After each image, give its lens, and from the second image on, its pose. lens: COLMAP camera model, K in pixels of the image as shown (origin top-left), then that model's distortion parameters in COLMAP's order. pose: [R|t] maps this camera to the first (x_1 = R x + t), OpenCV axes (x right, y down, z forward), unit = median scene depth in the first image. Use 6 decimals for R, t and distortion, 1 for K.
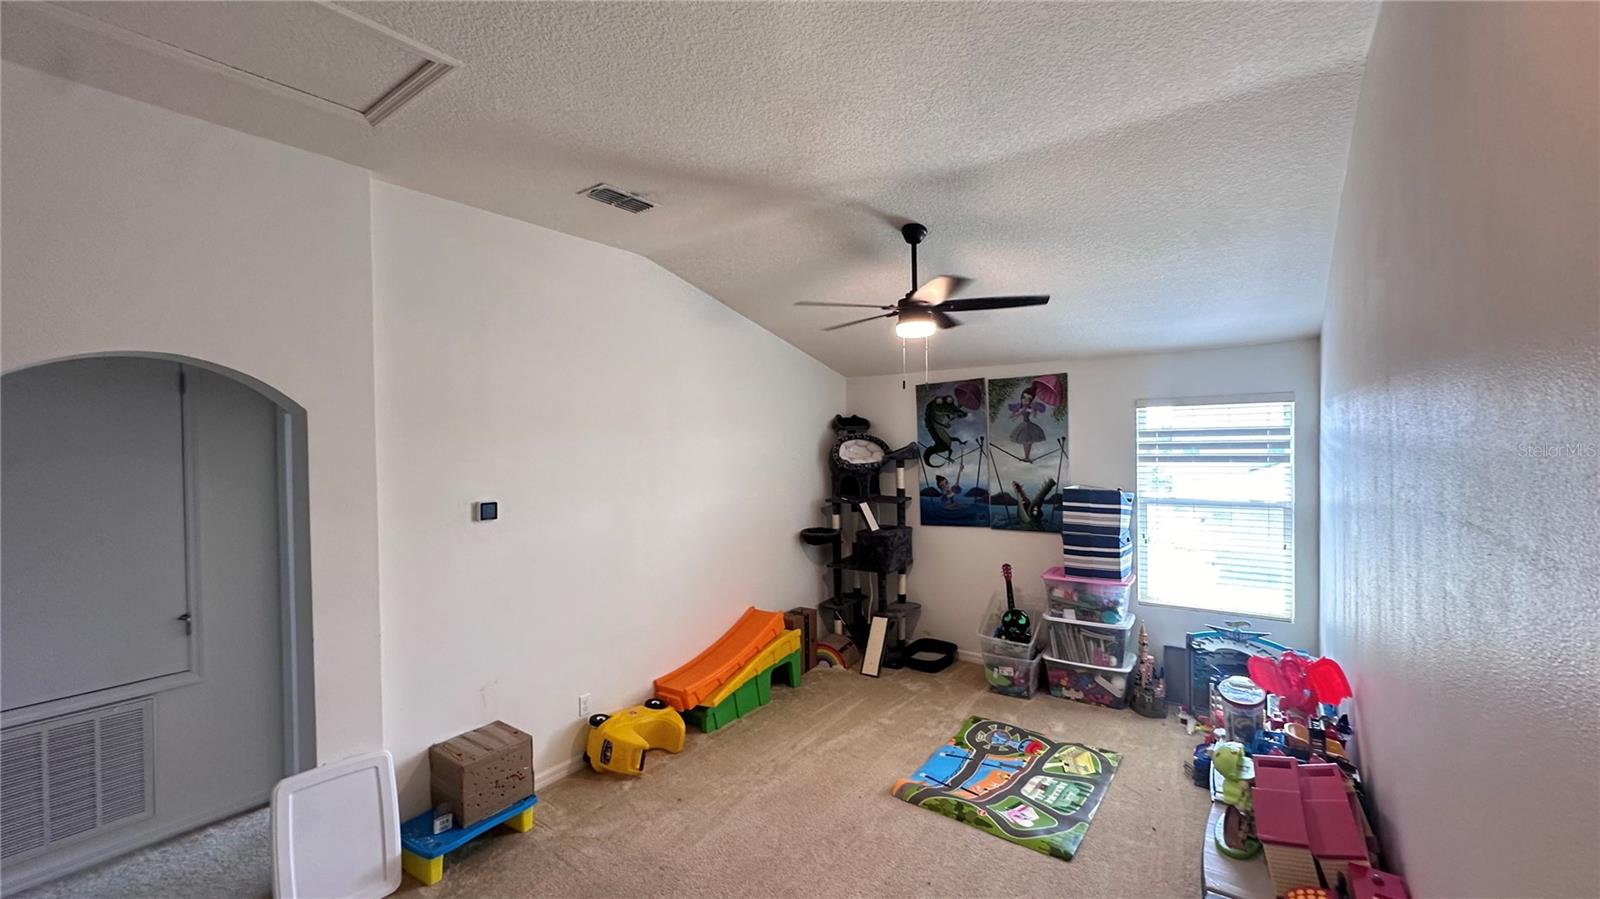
lens RADIAL K [[640.0, 0, 798.9], [0, 640.0, 445.8], [0, 0, 1]] dist [-0.003016, 0.001090]
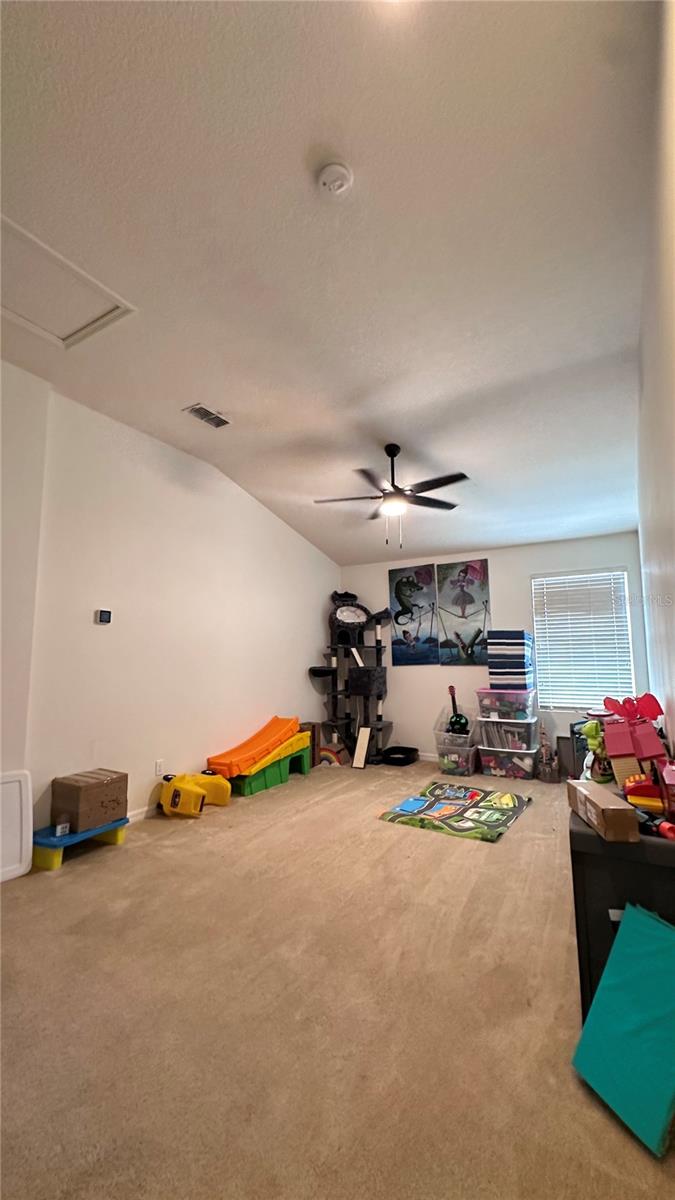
lens RADIAL K [[480.0, 0, 336.4], [0, 480.0, 599.6], [0, 0, 1]] dist [-0.003016, 0.001090]
pose [[0.995536, 0.020781, 0.092063, -0.043234], [-0.008723, 0.991542, -0.129489, 0.134620], [-0.093976, 0.128108, 0.987298, -0.085513]]
